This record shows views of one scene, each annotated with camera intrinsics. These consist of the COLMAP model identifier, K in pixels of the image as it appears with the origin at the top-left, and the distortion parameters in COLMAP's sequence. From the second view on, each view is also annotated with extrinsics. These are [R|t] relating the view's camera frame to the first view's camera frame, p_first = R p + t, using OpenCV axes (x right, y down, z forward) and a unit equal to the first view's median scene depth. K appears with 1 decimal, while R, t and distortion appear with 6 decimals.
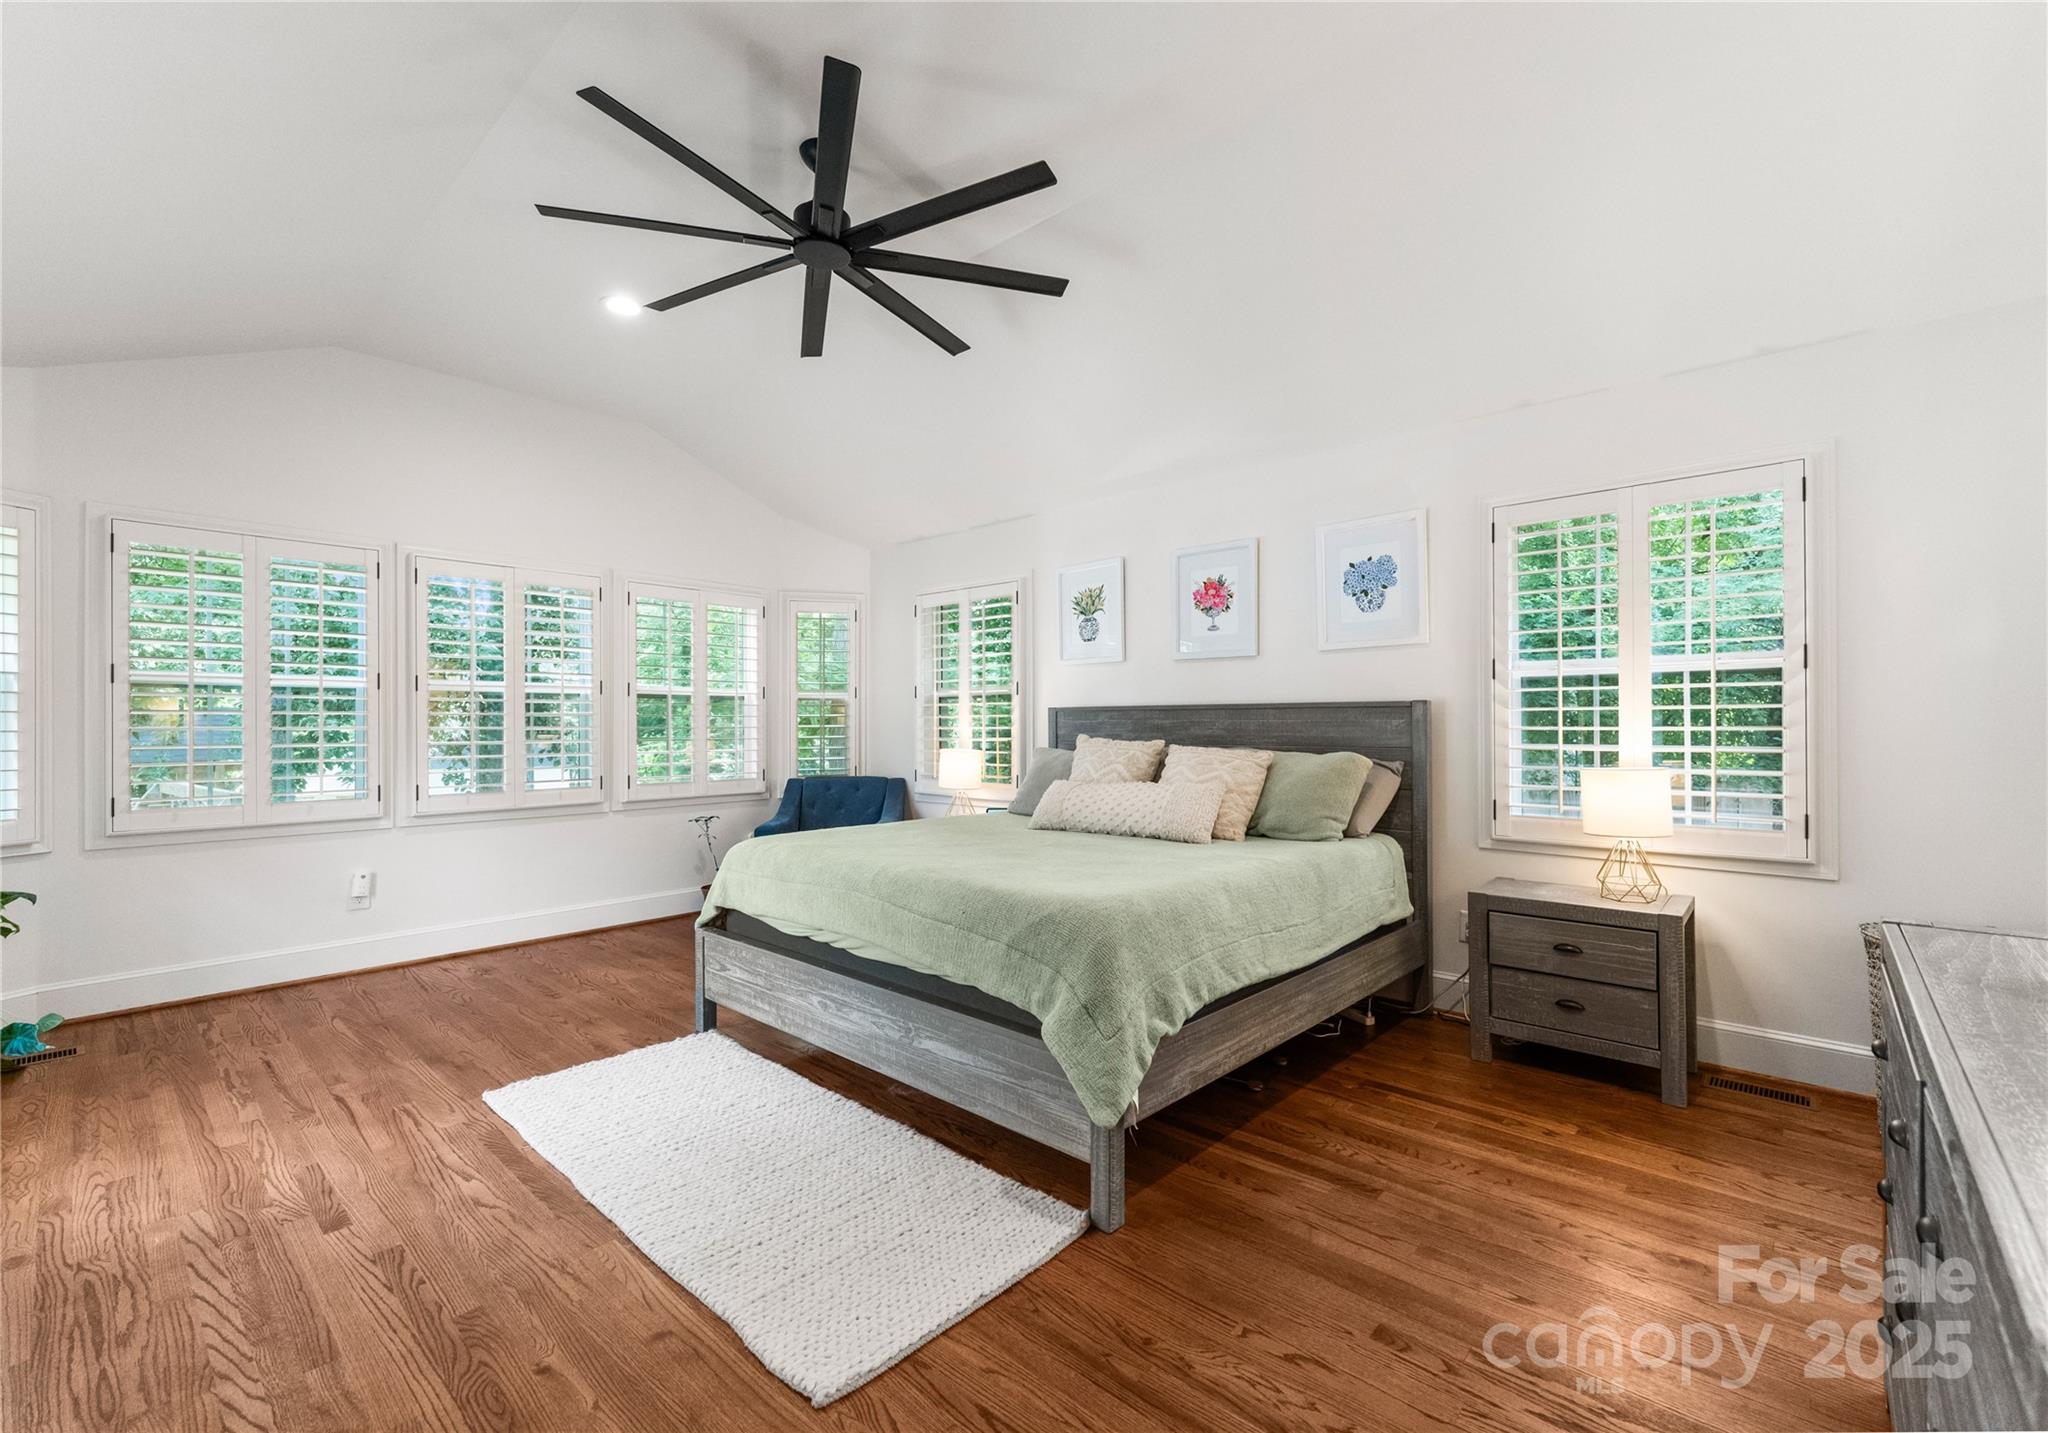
lens RADIAL K [[867.3, 0, 1037.9], [0, 867.3, 722.8], [0, 0, 1]] dist [0.000624, -0.000062]
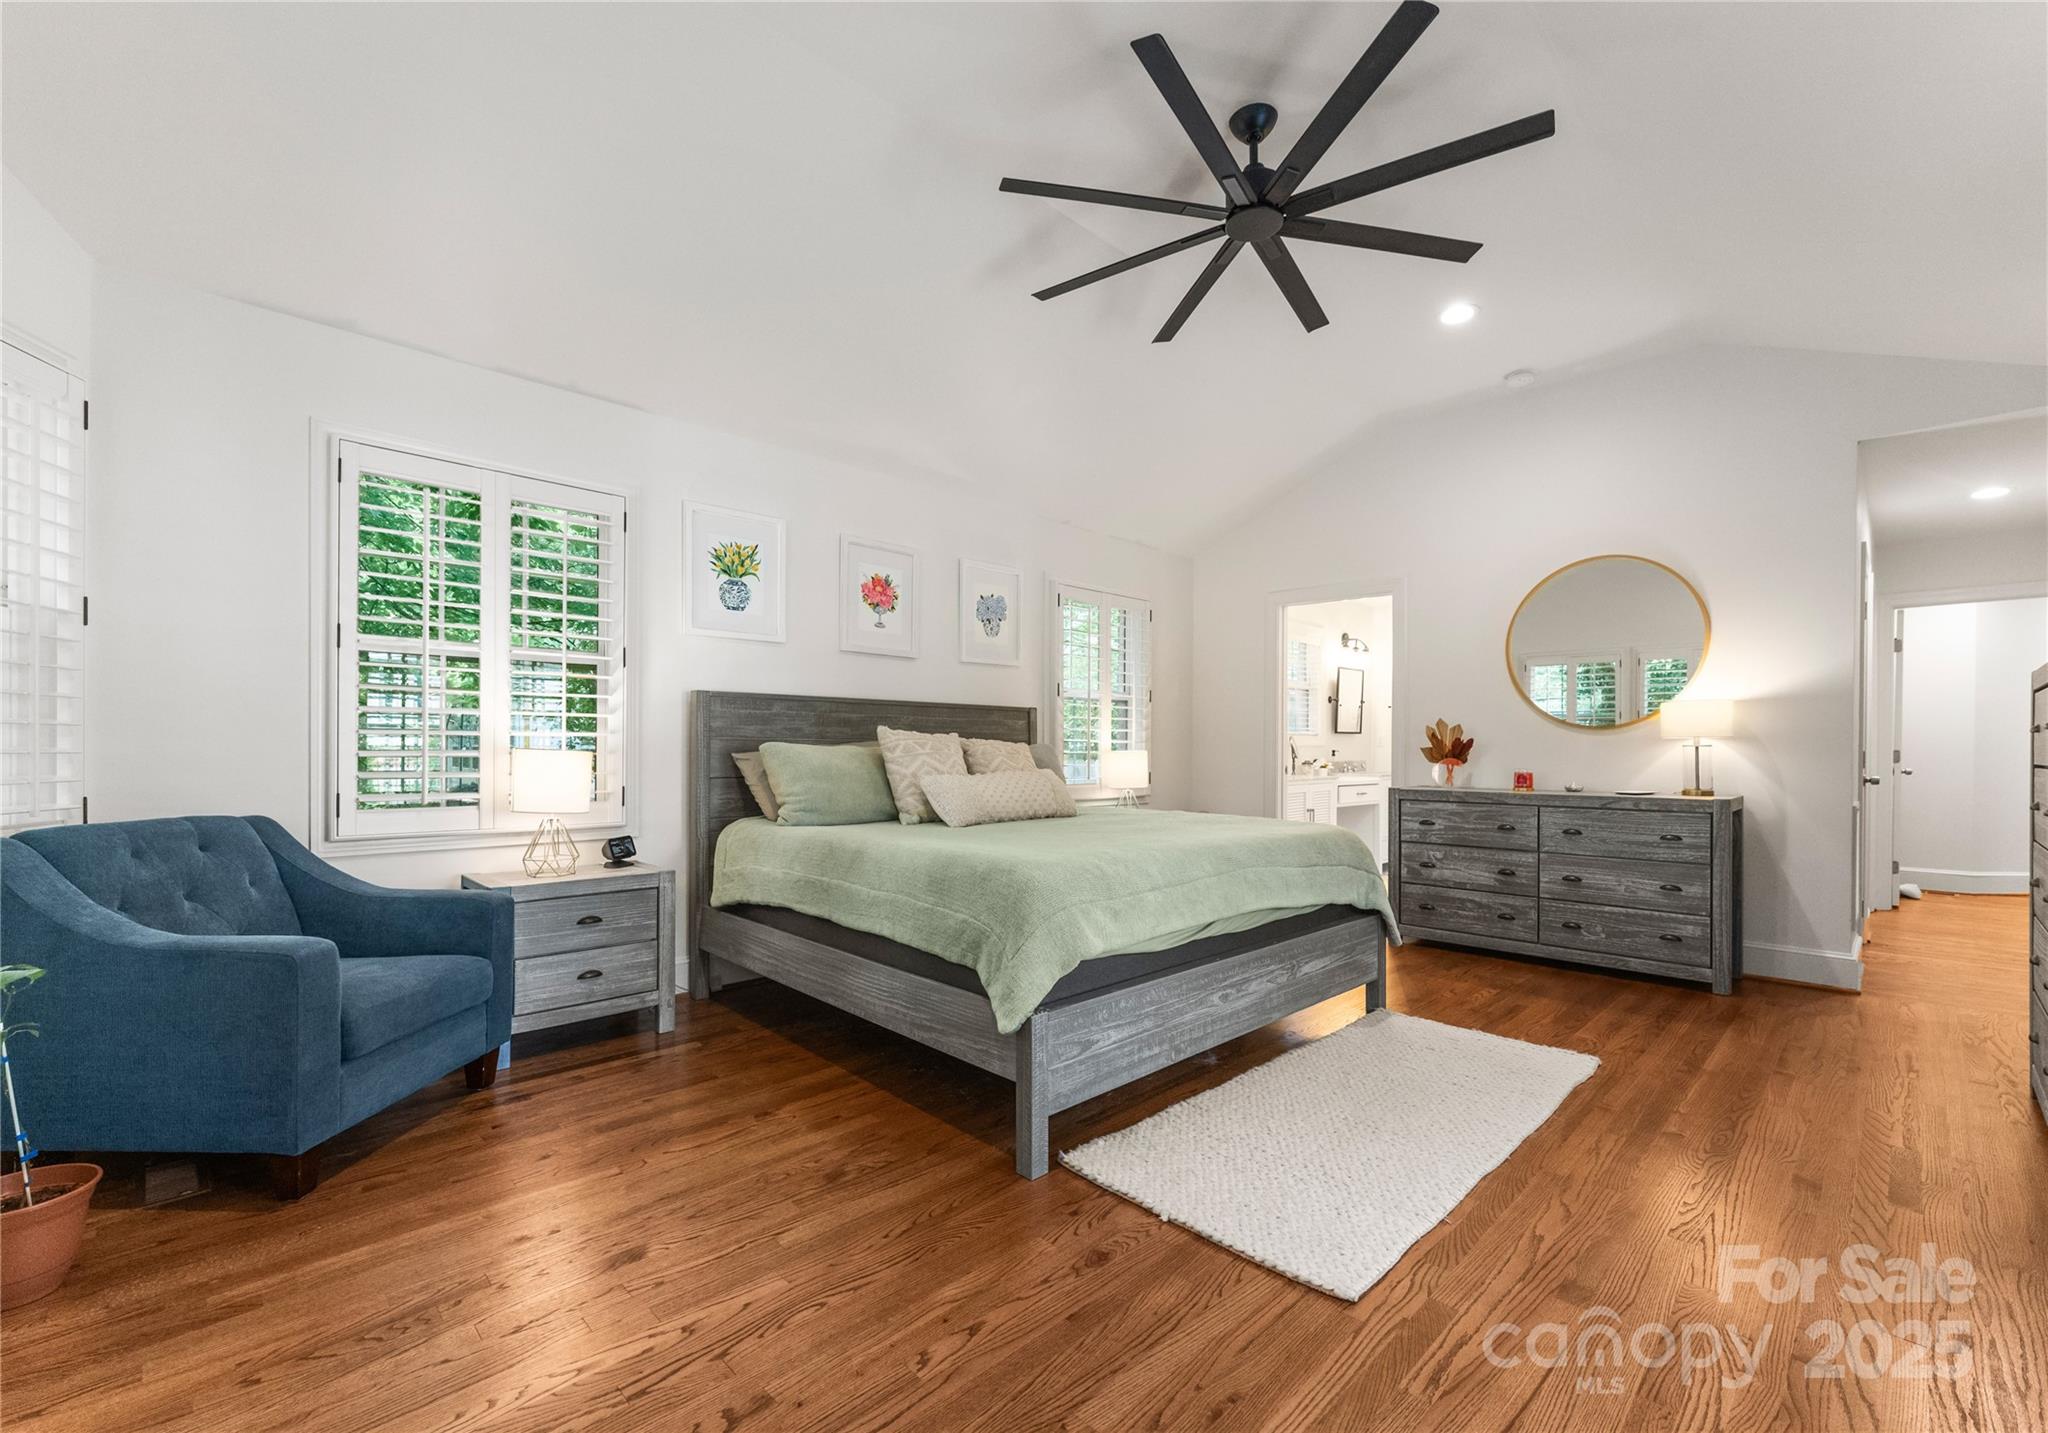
lens RADIAL K [[847.5, 0, 1065.7], [0, 847.5, 739.7], [0, 0, 1]] dist [0.009644, 0.000107]
pose [[0.056957, 0.011072, 0.998315, -0.798696], [-0.006107, 0.999924, -0.010741, 0.035247], [-0.998358, -0.005485, 0.057020, 0.750818]]
